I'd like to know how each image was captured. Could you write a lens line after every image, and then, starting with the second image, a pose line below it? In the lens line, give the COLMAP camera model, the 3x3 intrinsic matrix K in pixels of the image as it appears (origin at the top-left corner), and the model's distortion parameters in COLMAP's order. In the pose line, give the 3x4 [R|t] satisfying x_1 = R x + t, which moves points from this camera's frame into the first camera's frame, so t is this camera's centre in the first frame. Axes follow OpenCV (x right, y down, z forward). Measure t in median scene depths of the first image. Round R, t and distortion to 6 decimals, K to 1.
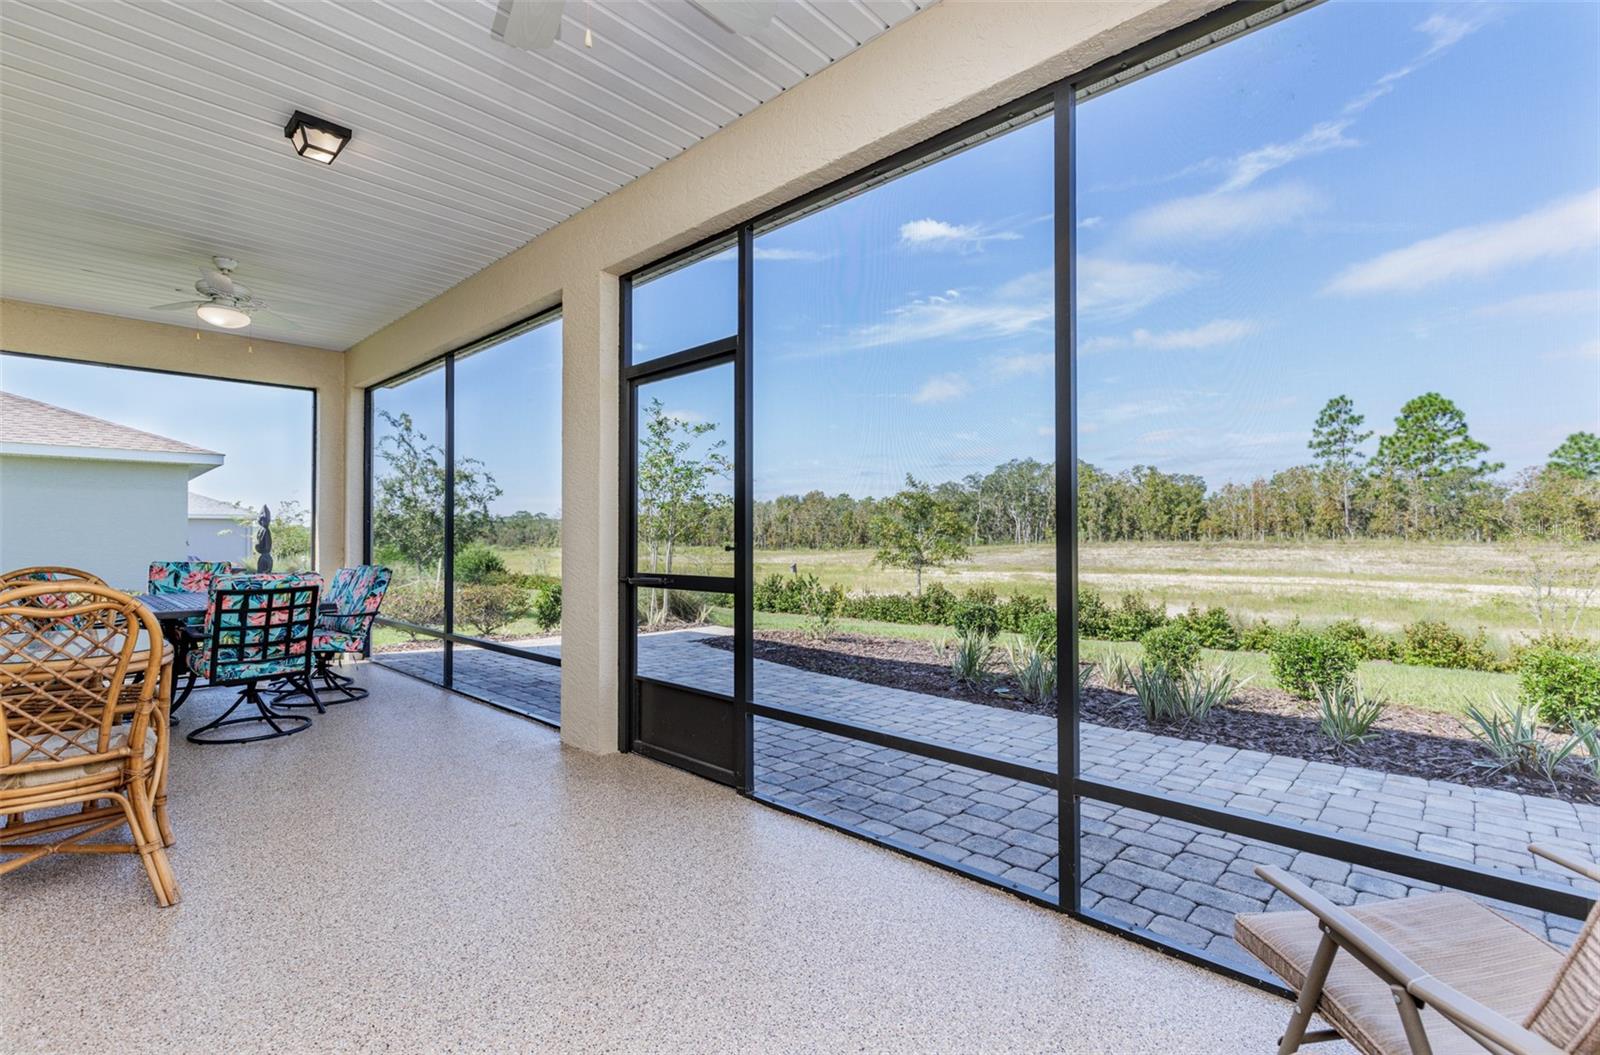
lens RADIAL K [[725.7, 0, 790.5], [0, 725.7, 517.9], [0, 0, 1]] dist [0.001298, 0.001570]
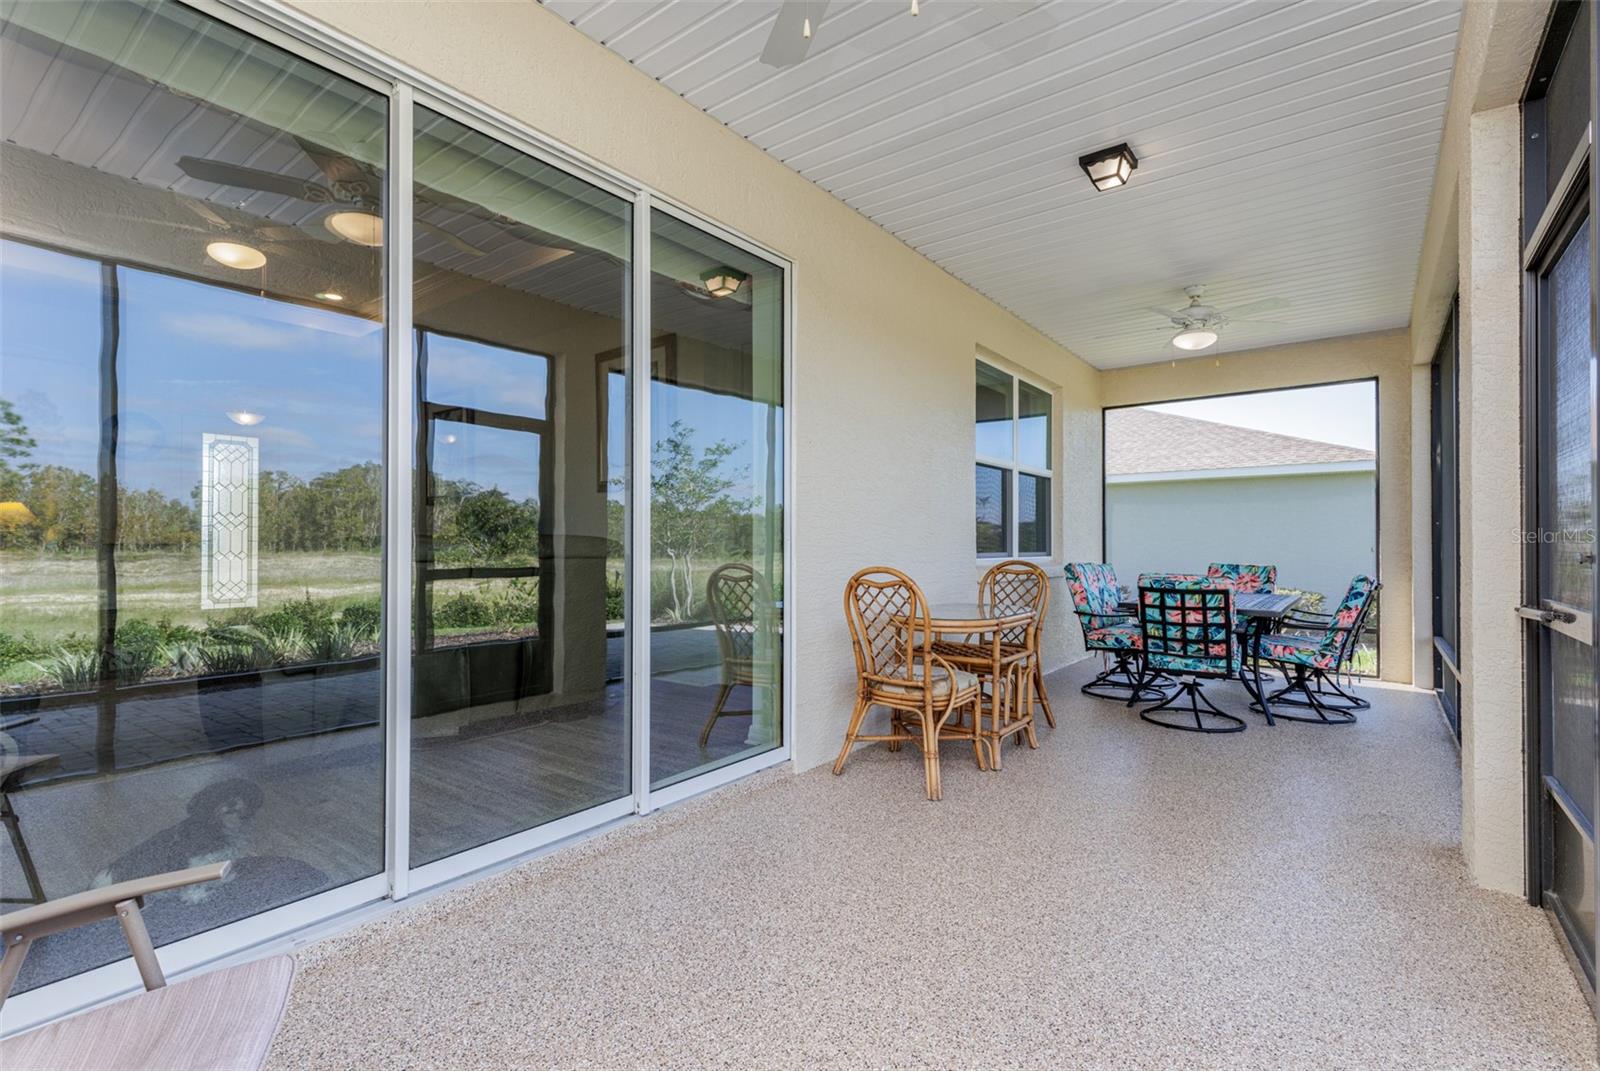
lens RADIAL K [[719.9, 0, 788.7], [0, 719.9, 531.8], [0, 0, 1]] dist [0.011140, -0.004074]
pose [[0.112603, -0.012725, -0.993559, 0.267409], [0.021028, 0.999725, -0.010421, 0.012402], [0.993418, -0.019719, 0.112840, 0.304971]]
